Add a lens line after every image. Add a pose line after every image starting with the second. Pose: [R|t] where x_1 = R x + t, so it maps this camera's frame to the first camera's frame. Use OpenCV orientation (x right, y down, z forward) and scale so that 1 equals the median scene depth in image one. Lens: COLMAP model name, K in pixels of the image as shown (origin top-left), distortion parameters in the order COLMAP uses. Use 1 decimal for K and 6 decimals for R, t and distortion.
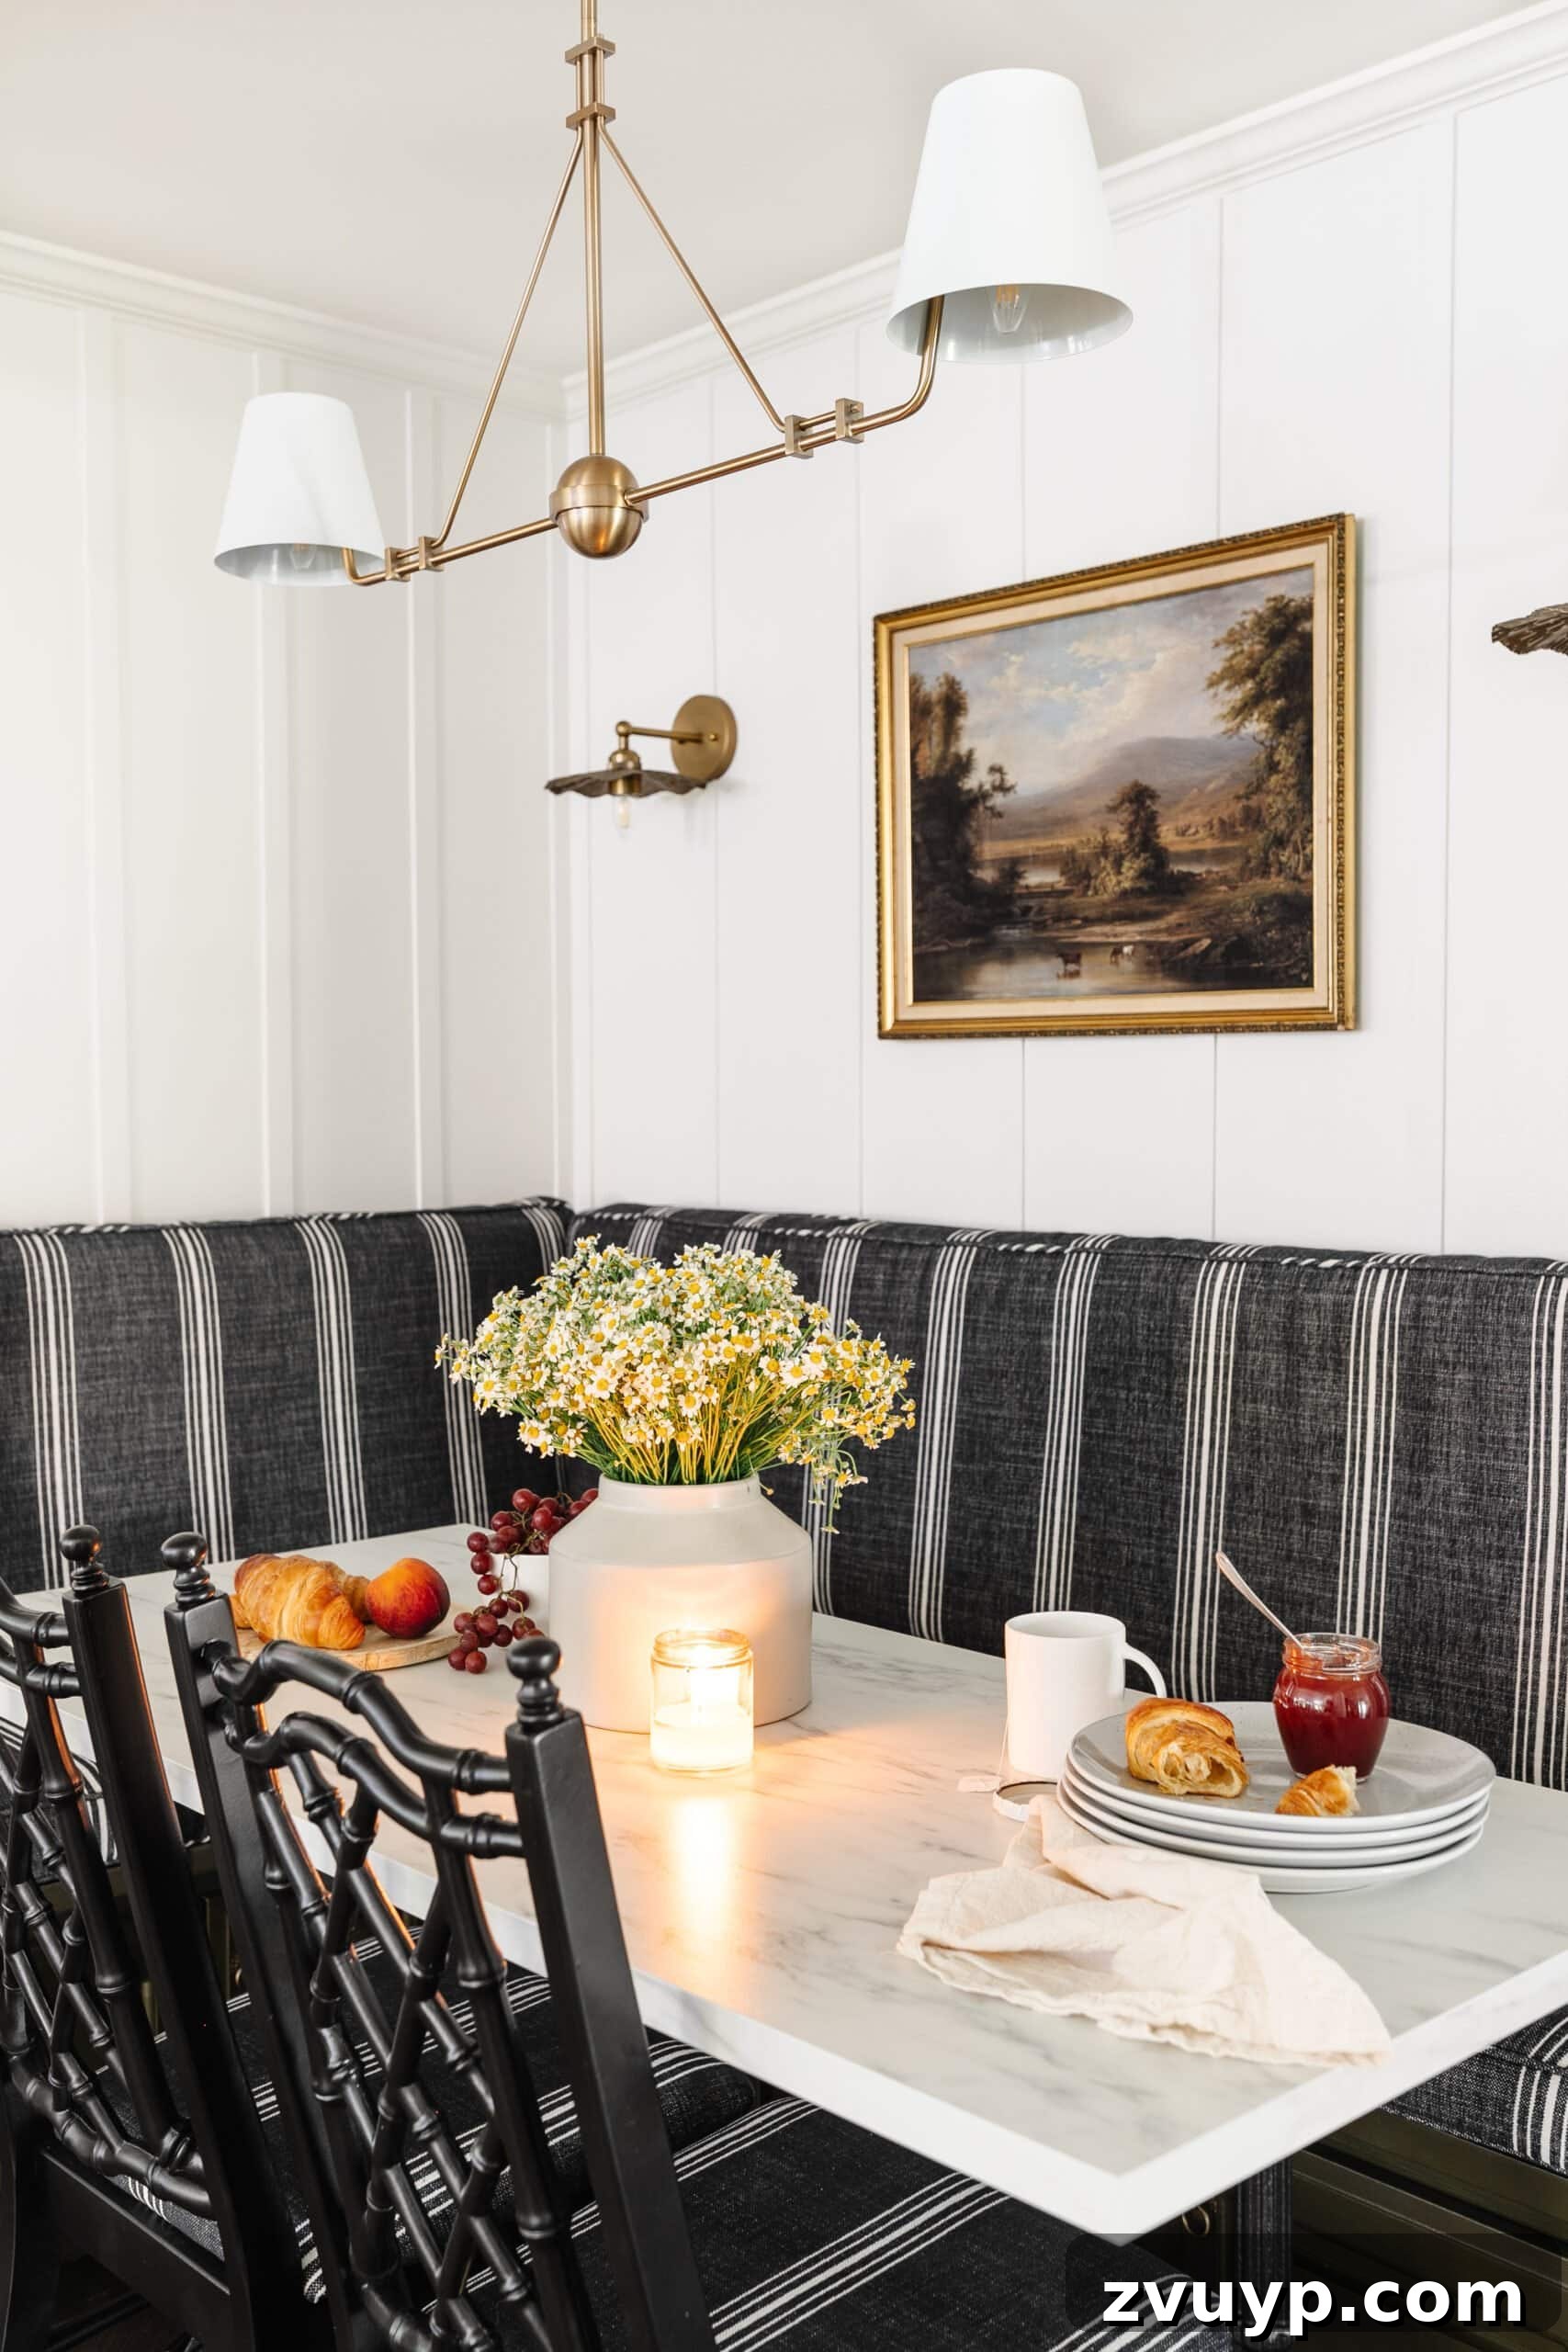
lens RADIAL K [[2242.1, 0, 784.0], [0, 2242.1, 1176.0], [0, 0, 1]] dist [0.003745, -0.001433]
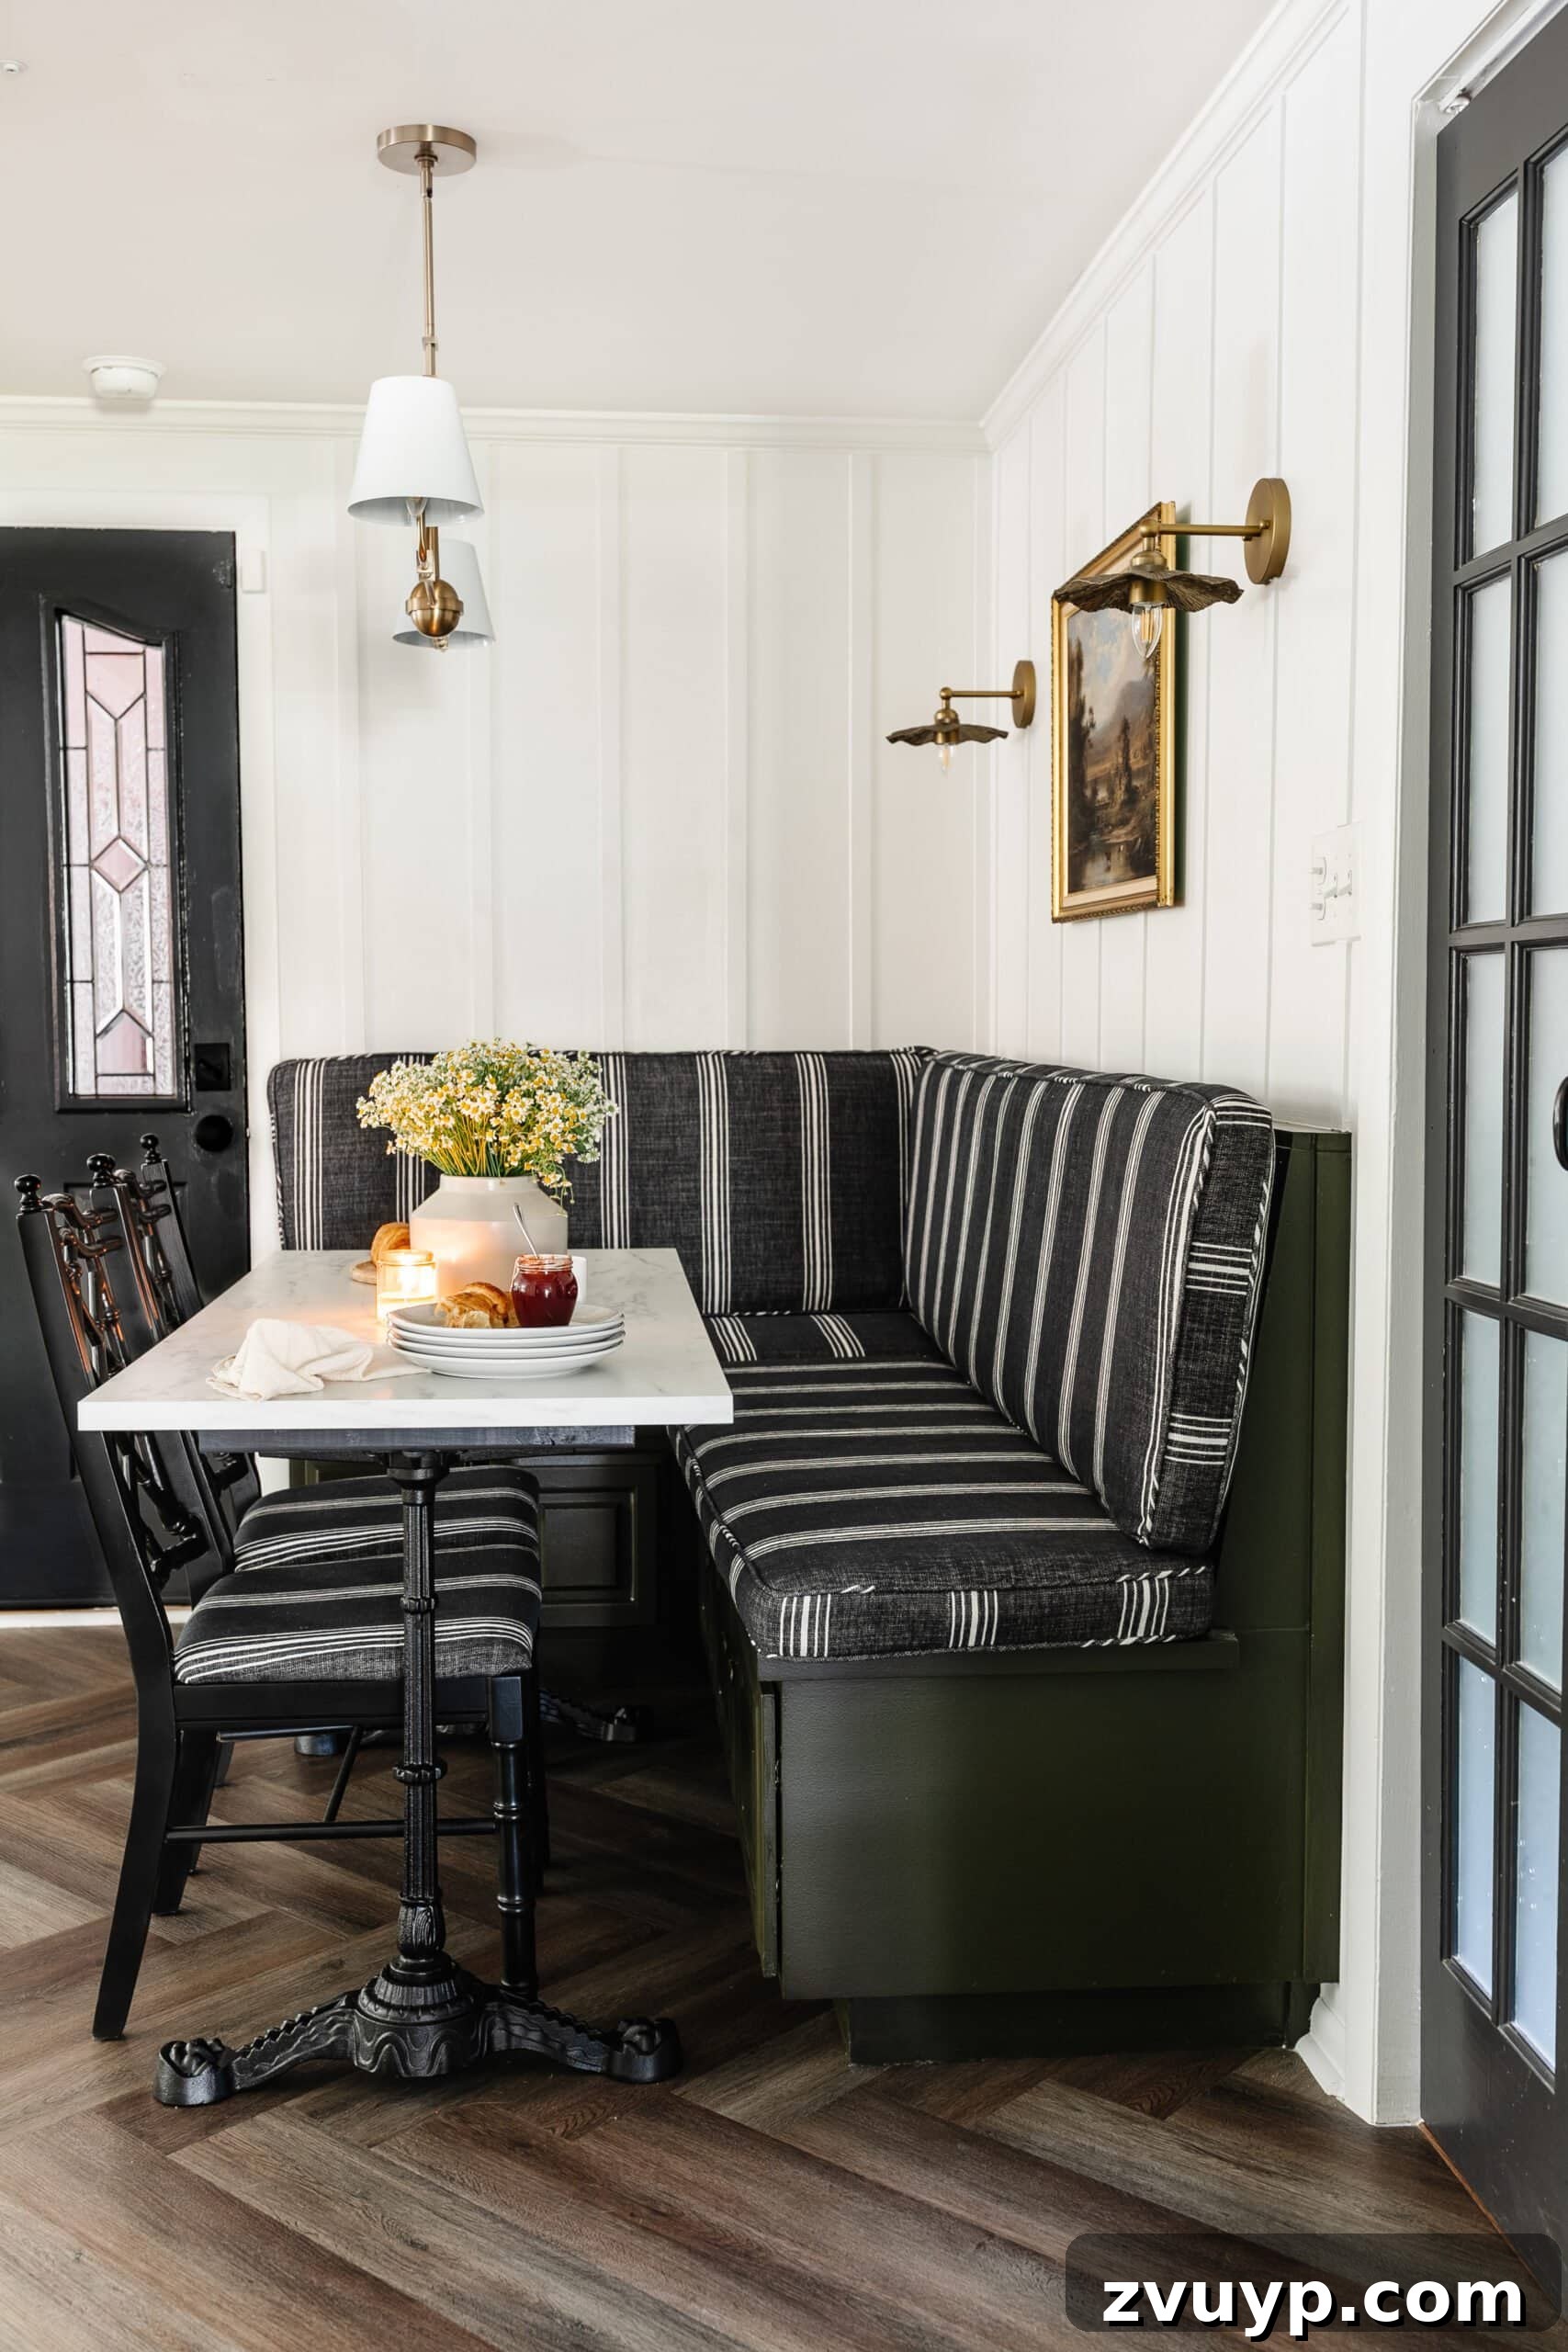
lens RADIAL K [[2242.1, 0, 784.0], [0, 2242.1, 1176.0], [0, 0, 1]] dist [0.003745, -0.001433]
pose [[0.792912, 0.051637, -0.607144, 0.774057], [-0.030130, 0.998507, 0.045573, 0.033328], [0.608590, -0.017842, 0.793284, -0.138619]]
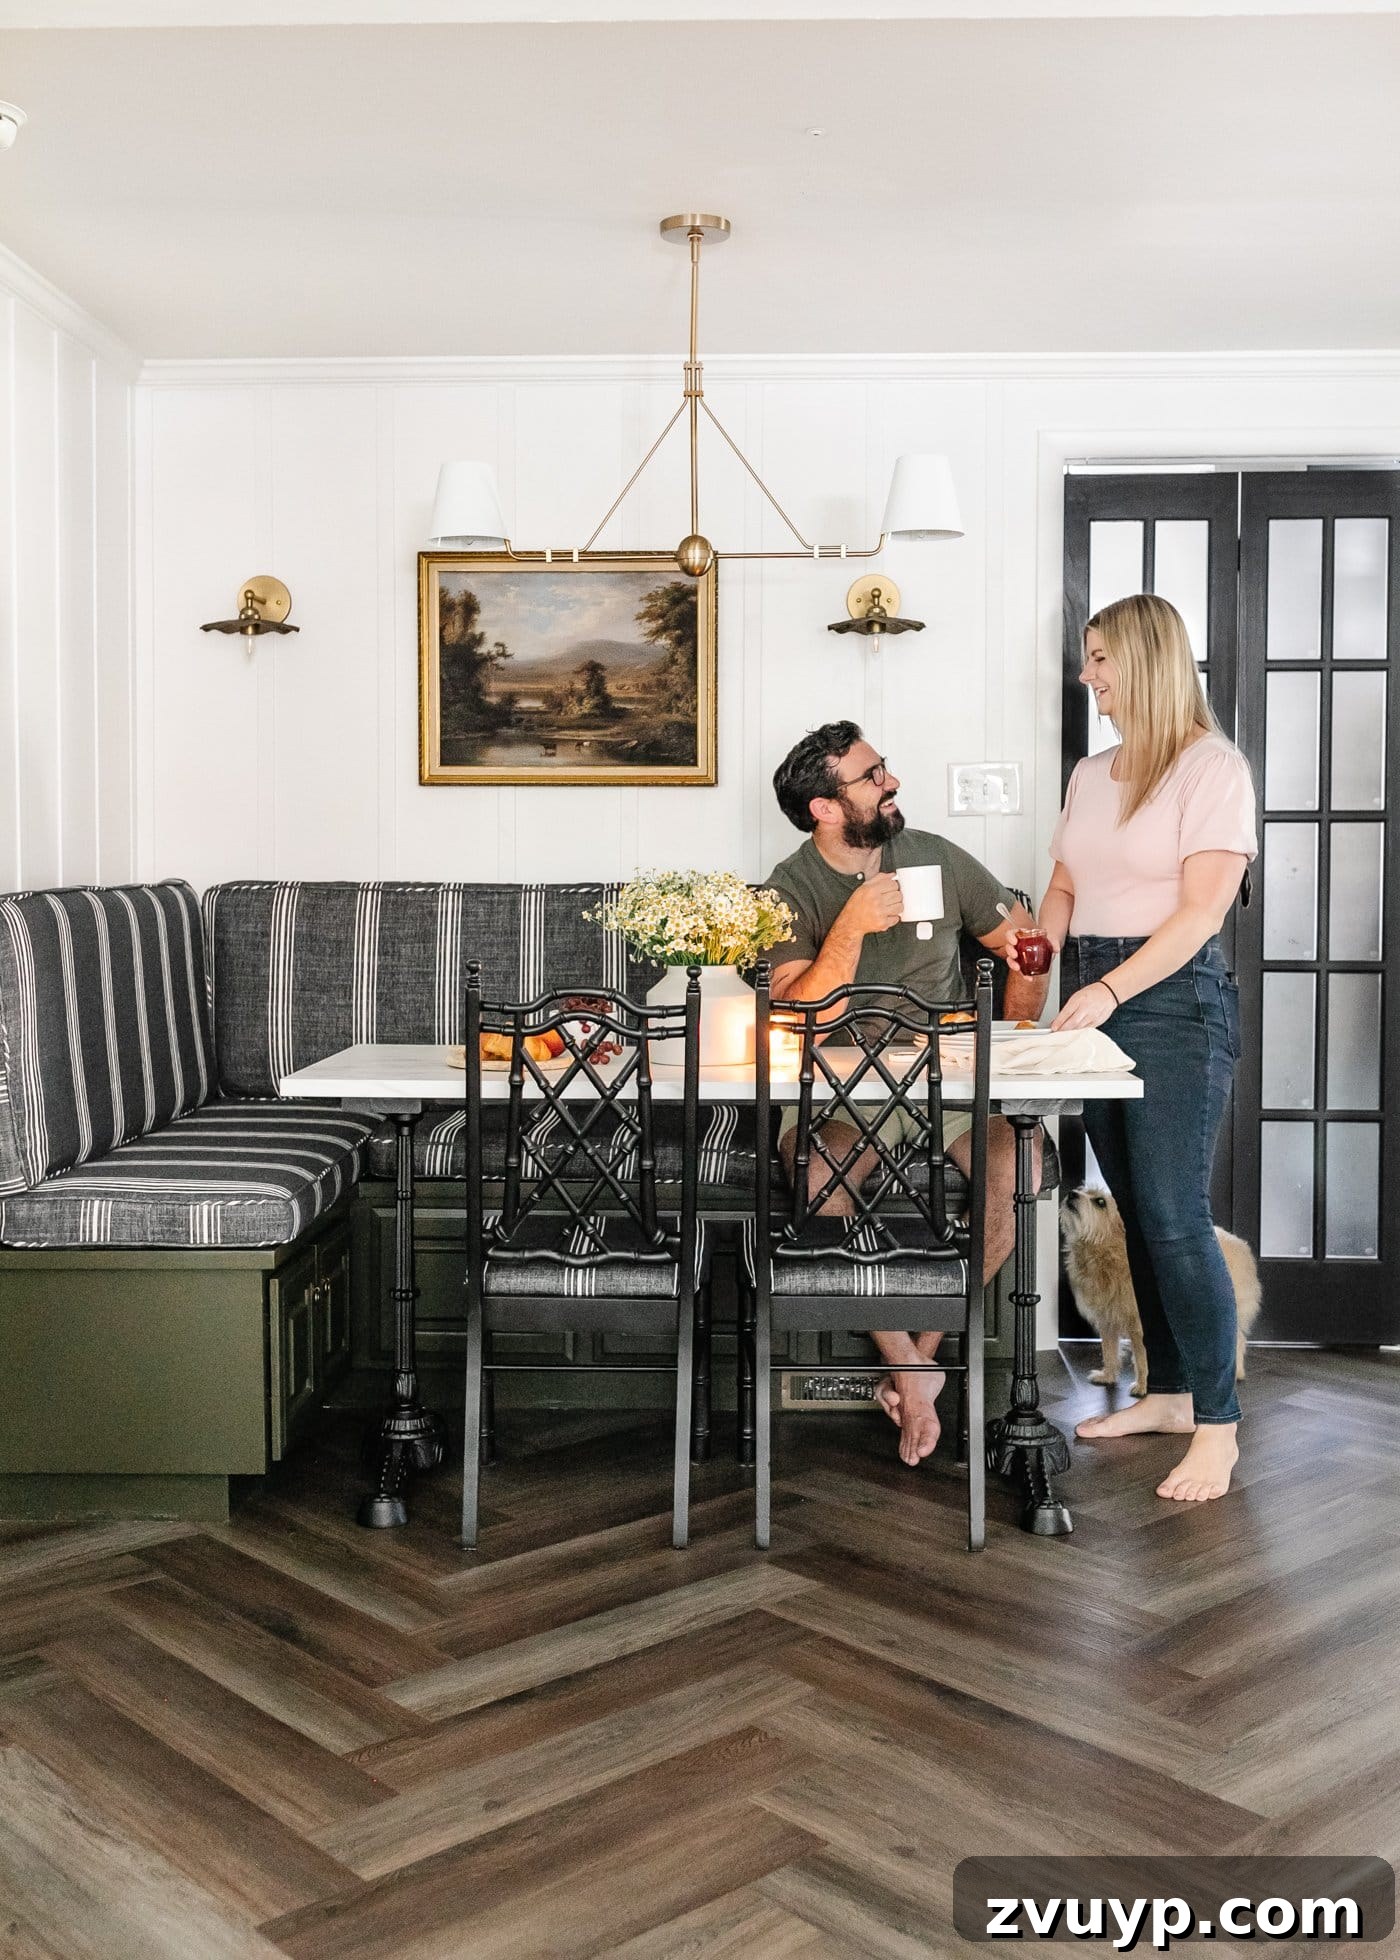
lens RADIAL K [[2016.3, 0, 693.9], [0, 2016.3, 933.3], [0, 0, 1]] dist [0.002758, -0.010087]
pose [[0.704595, -0.024582, 0.709184, -1.037346], [0.024876, 0.999641, 0.009934, 0.051686], [-0.709174, 0.010642, 0.704954, -0.327480]]
